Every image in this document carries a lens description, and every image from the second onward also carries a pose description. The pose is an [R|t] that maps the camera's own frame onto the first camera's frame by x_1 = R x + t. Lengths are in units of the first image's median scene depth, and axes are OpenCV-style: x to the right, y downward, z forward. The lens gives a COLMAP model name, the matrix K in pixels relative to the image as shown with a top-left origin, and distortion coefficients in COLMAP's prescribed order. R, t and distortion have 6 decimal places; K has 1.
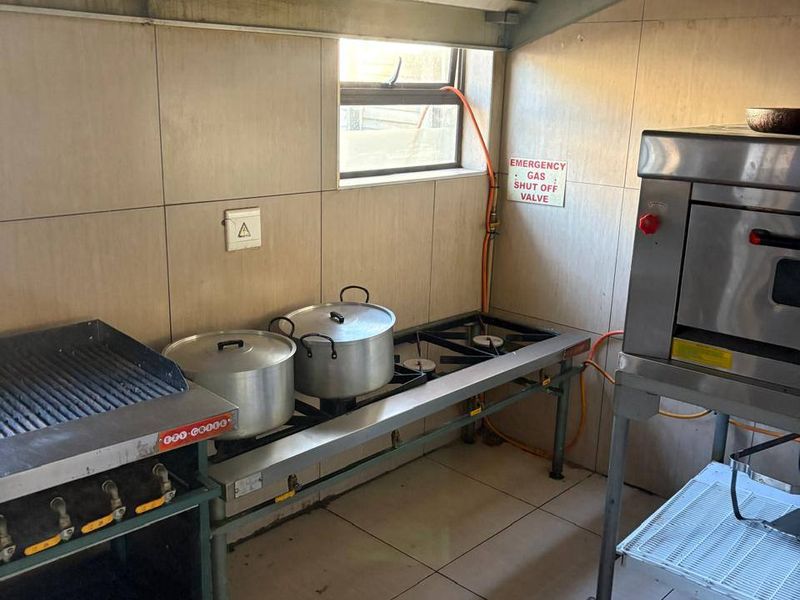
lens RADIAL K [[798.8, 0, 395.7], [0, 798.8, 305.5], [0, 0, 1]] dist [0.029153, 0.000000]
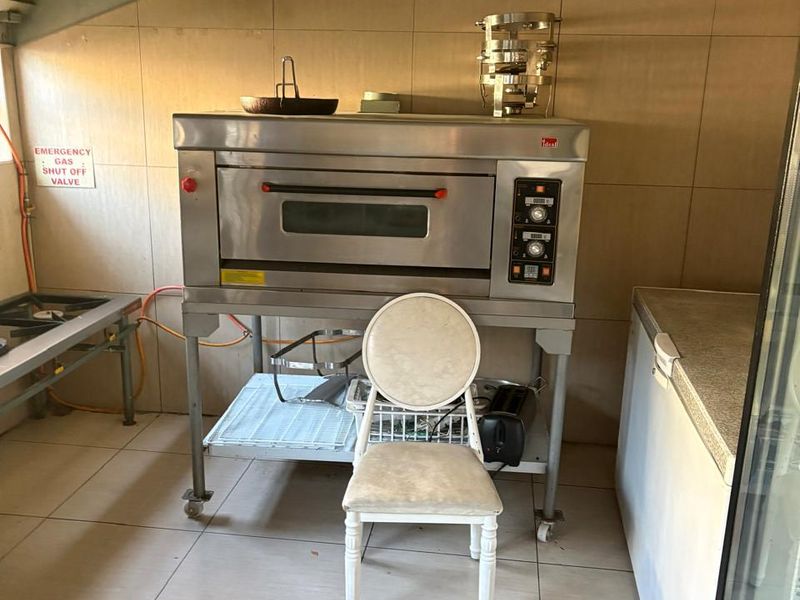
lens RADIAL K [[798.8, 0, 393.3], [0, 798.8, 305.1], [0, 0, 1]] dist [0.029153, 0.000000]
pose [[0.808320, -0.160995, 0.566303, -0.121994], [0.159348, 0.985809, 0.052811, 0.049114], [-0.566768, 0.047551, 0.822504, -0.168565]]
